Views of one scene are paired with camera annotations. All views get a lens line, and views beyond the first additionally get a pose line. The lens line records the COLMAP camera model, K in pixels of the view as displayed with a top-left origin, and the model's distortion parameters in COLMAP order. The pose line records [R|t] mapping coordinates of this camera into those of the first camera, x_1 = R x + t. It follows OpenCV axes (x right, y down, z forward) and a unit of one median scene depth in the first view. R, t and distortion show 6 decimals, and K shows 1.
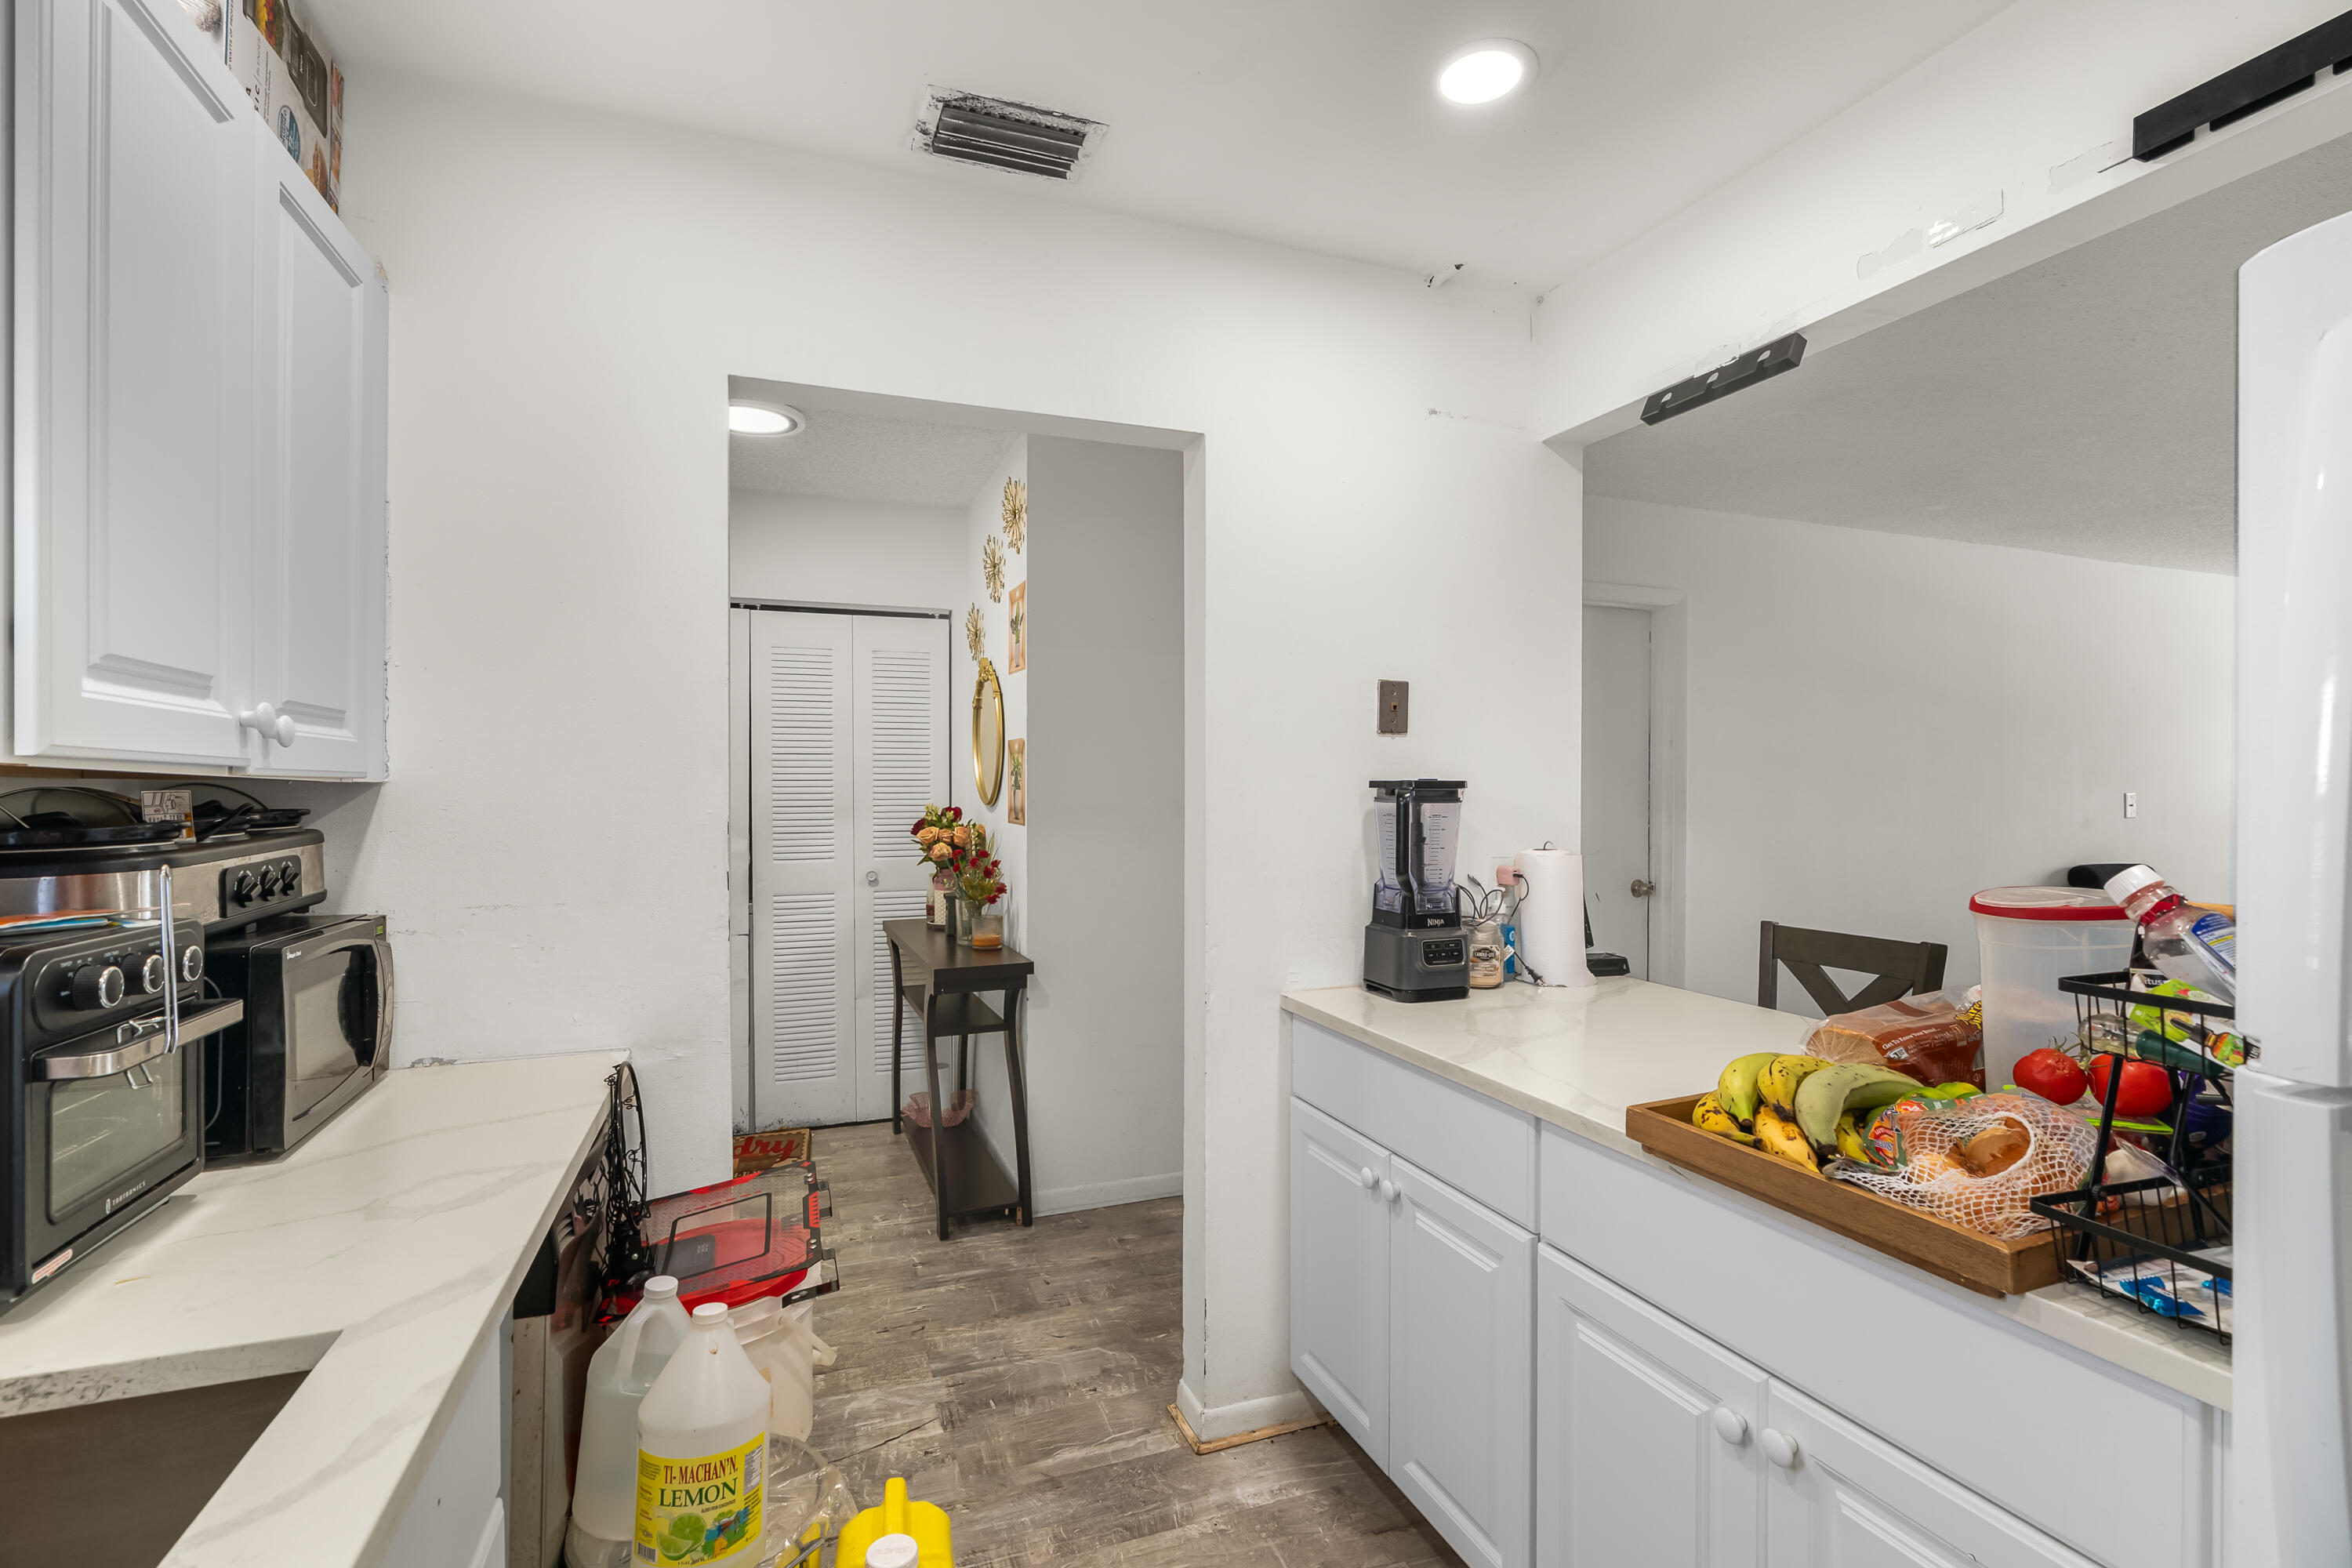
lens RADIAL K [[1055.2, 0, 1174.5], [0, 1055.2, 787.1], [0, 0, 1]] dist [-0.002579, 0.003022]
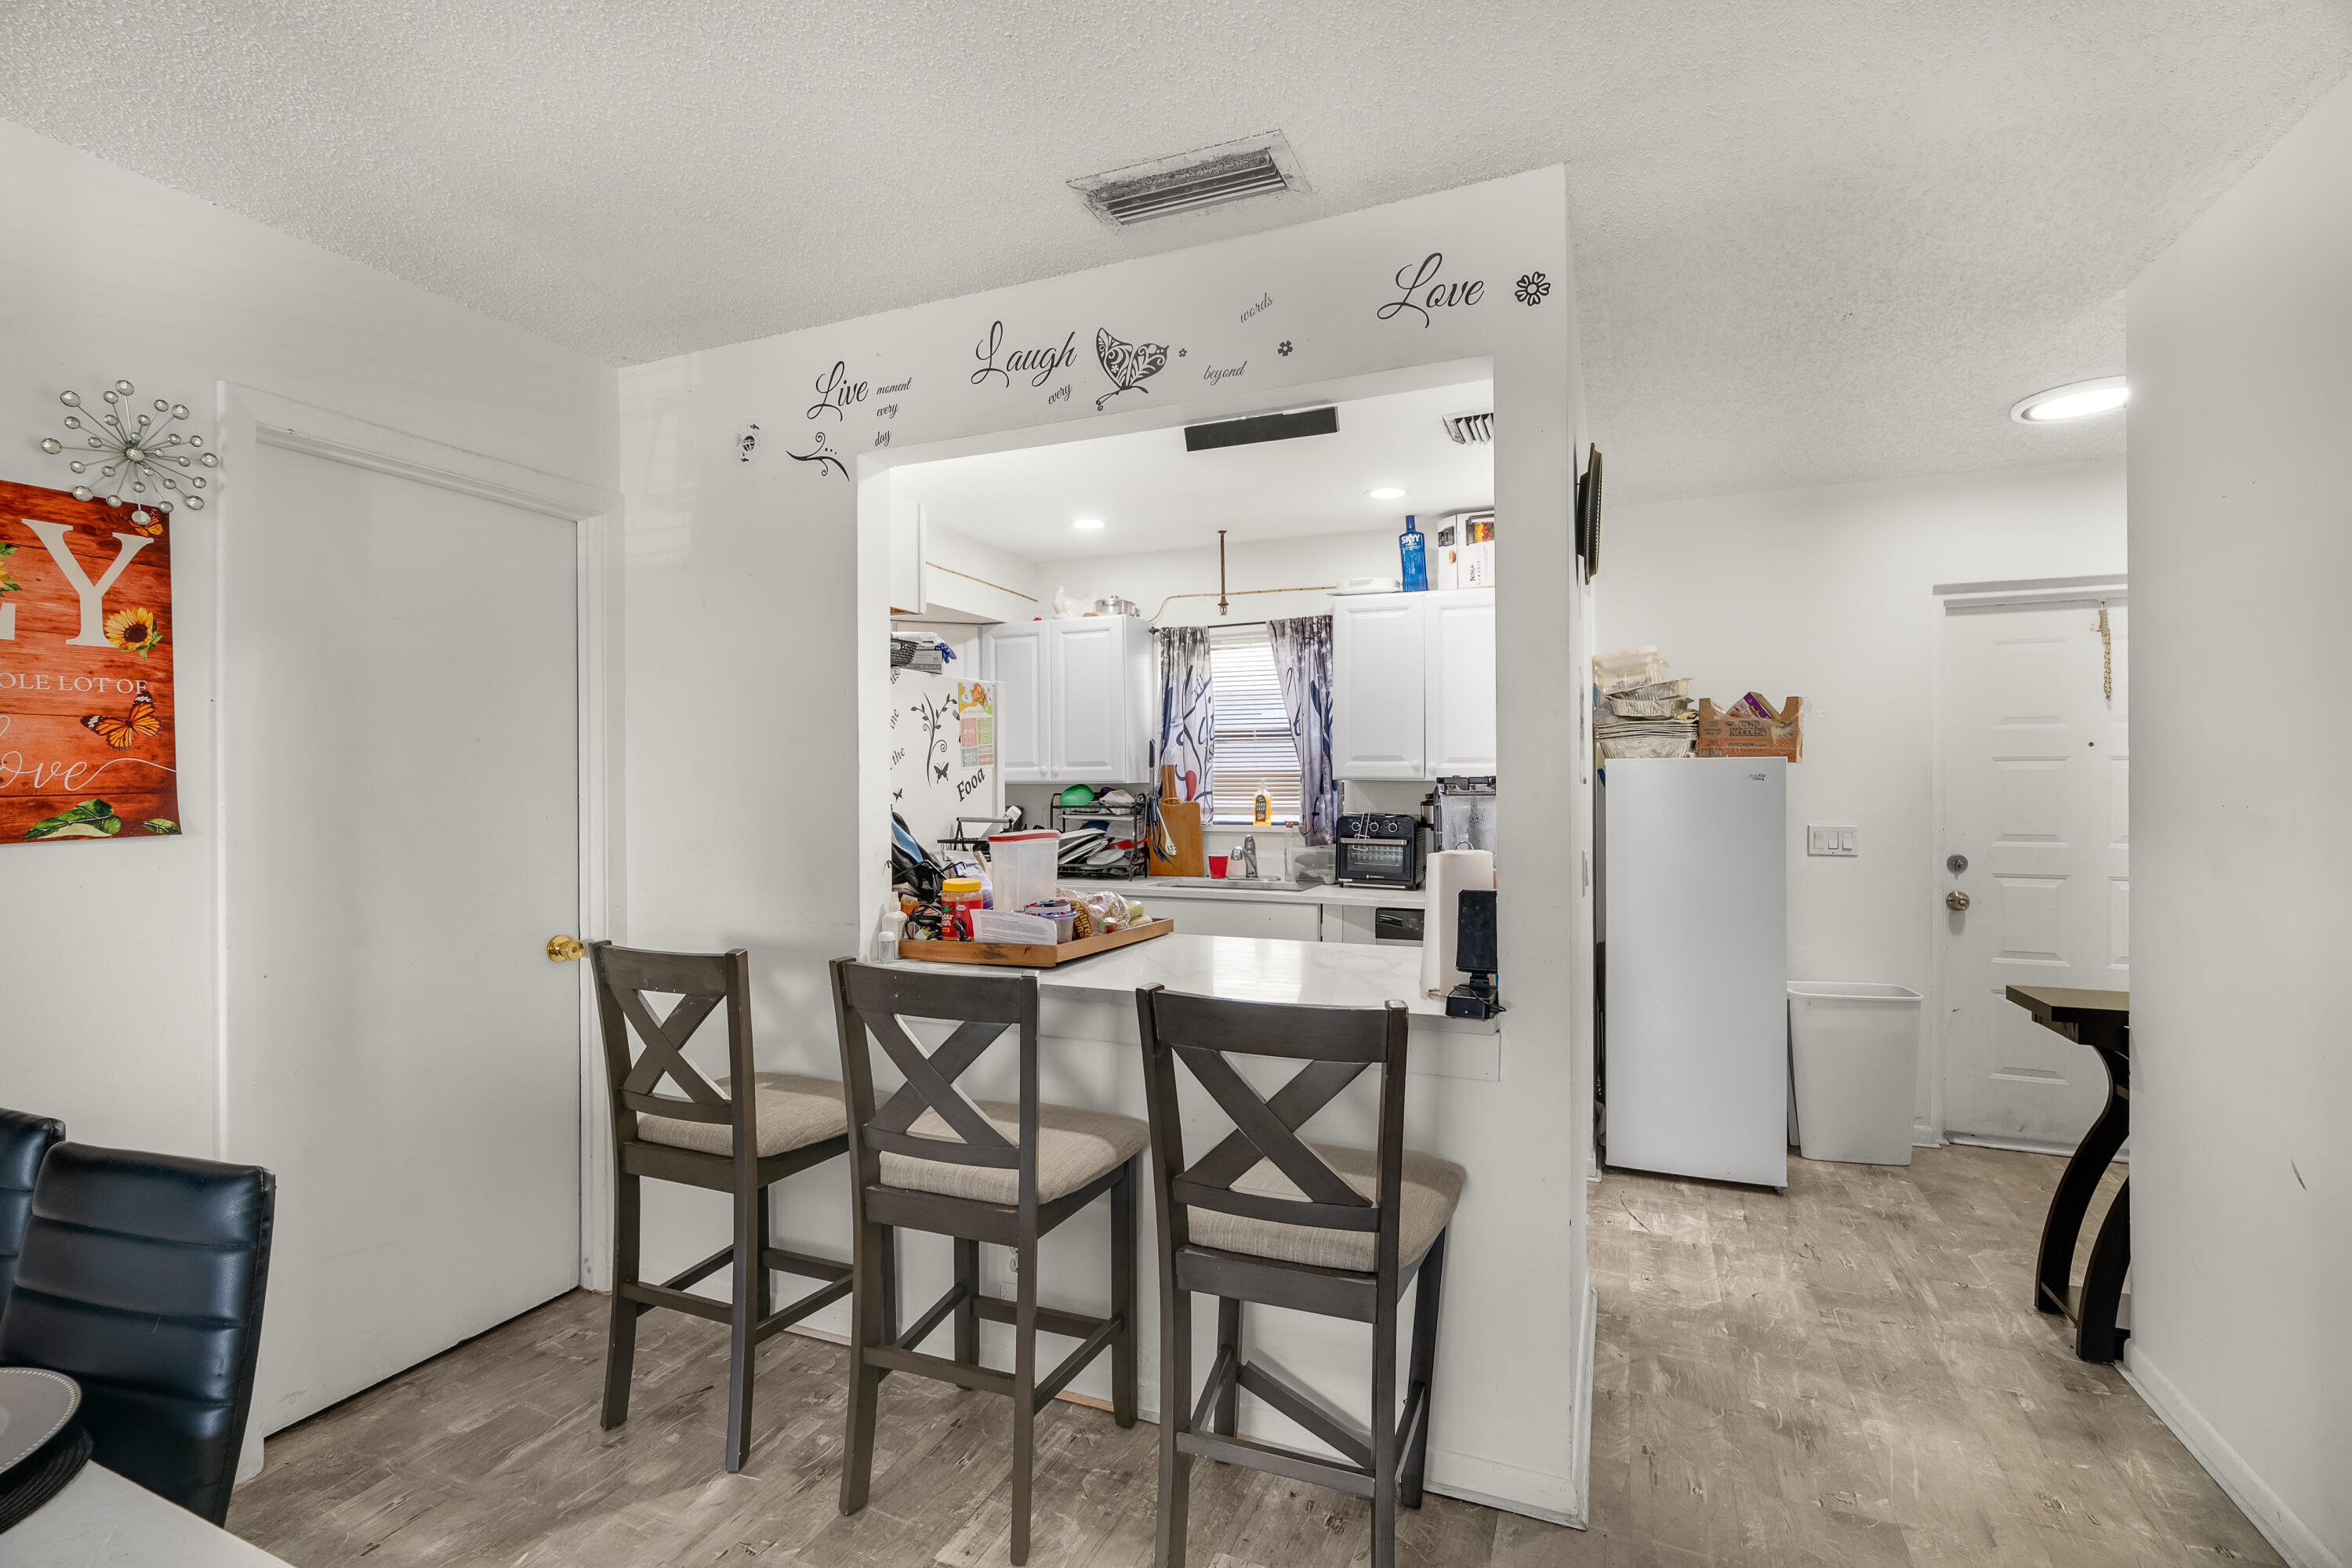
lens RADIAL K [[1055.2, 0, 1174.8], [0, 1055.2, 789.5], [0, 0, 1]] dist [-0.002579, 0.003022]
pose [[-0.685103, 0.001845, -0.728444, 0.697530], [0.002371, 0.999997, 0.000302, 0.004659], [0.728442, -0.001520, -0.685106, 0.851931]]
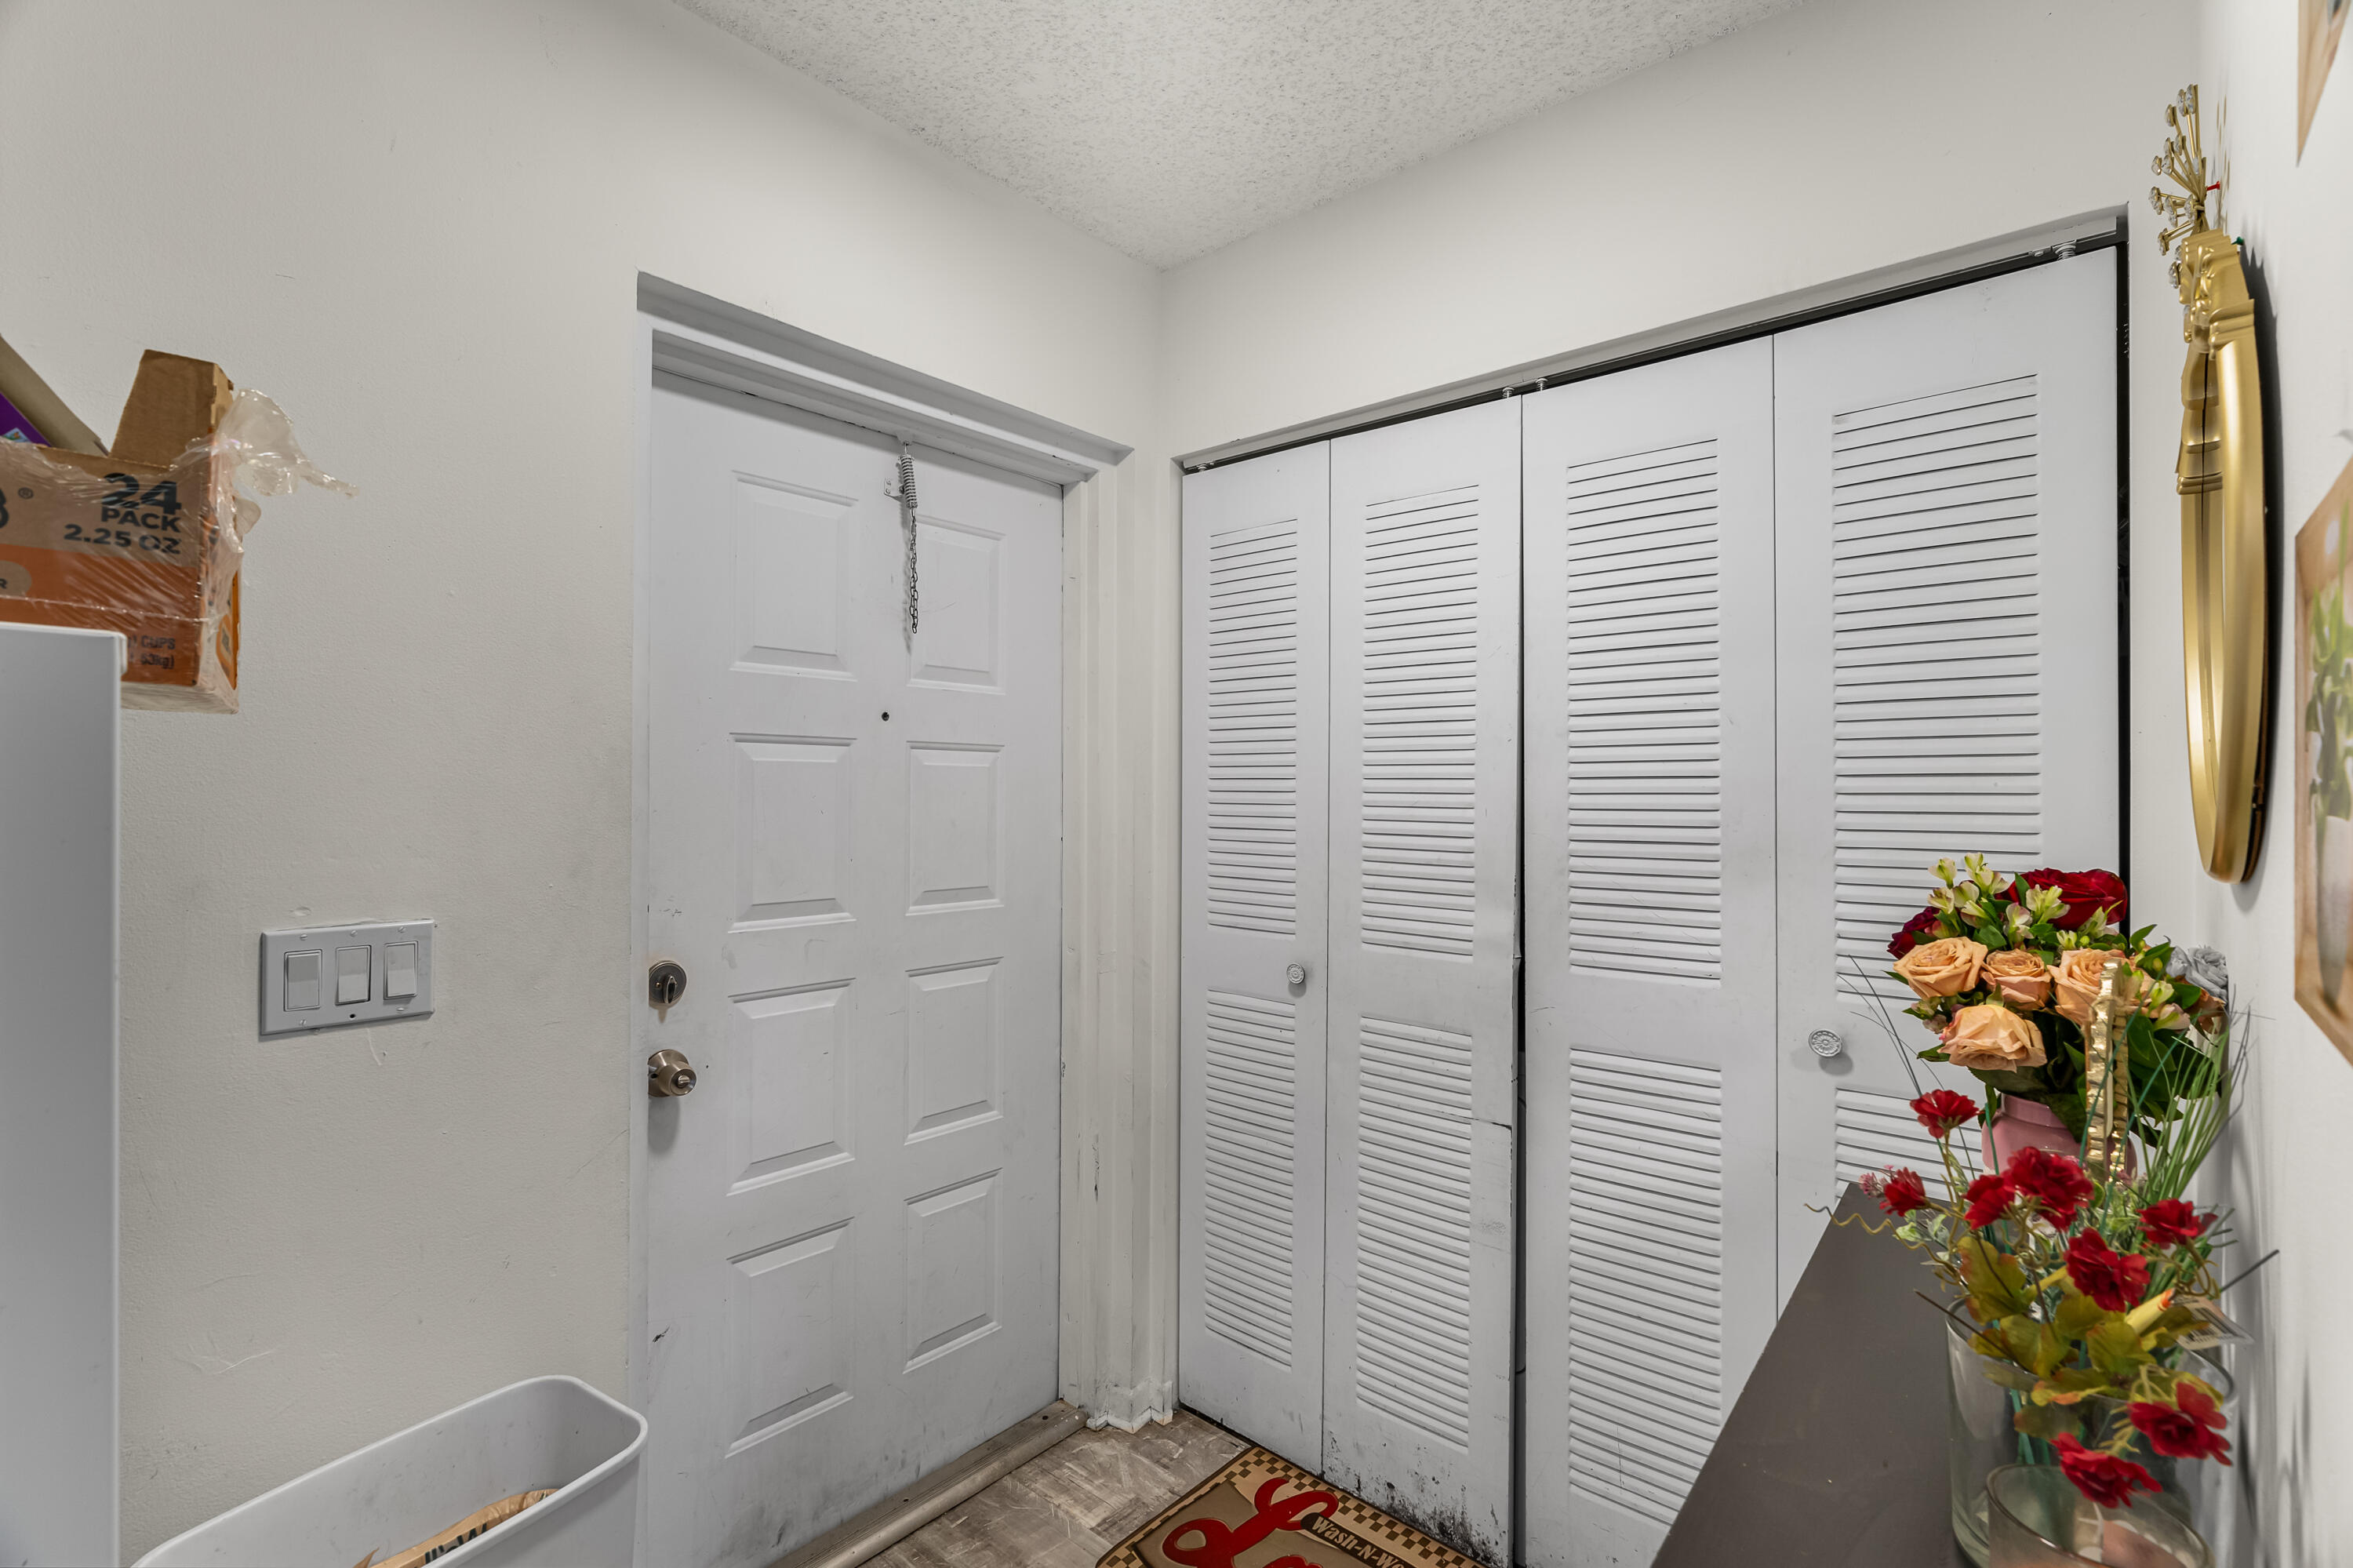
lens RADIAL K [[1055.7, 0, 1173.1], [0, 1055.7, 787.8], [0, 0, 1]] dist [-0.002579, 0.003022]
pose [[0.477593, 0.000460, -0.878581, -0.084034], [-0.004952, 0.999985, -0.002168, -0.000628], [0.878567, 0.005386, 0.477589, 0.682381]]
